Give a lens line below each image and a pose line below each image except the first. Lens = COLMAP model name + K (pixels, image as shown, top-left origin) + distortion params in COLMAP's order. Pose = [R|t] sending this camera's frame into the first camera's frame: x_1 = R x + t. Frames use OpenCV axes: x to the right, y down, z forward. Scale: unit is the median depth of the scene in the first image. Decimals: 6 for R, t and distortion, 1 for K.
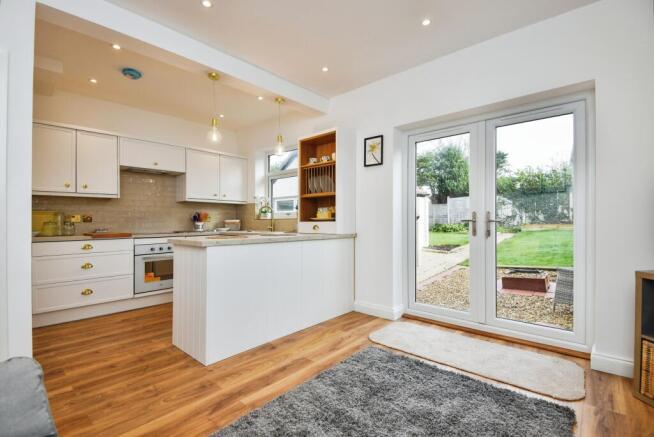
lens RADIAL K [[306.5, 0, 324.6], [0, 306.5, 220.1], [0, 0, 1]] dist [0.004424, -0.003793]
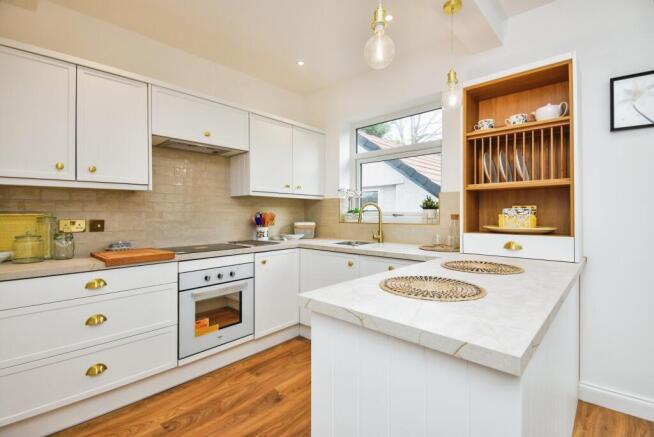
lens RADIAL K [[306.5, 0, 325.4], [0, 306.5, 214.8], [0, 0, 1]] dist [0.004424, -0.003793]
pose [[0.999884, 0.000917, -0.015212, -0.336367], [-0.000847, 0.999989, 0.004596, -0.029470], [0.015216, -0.004582, 0.999874, 0.432746]]
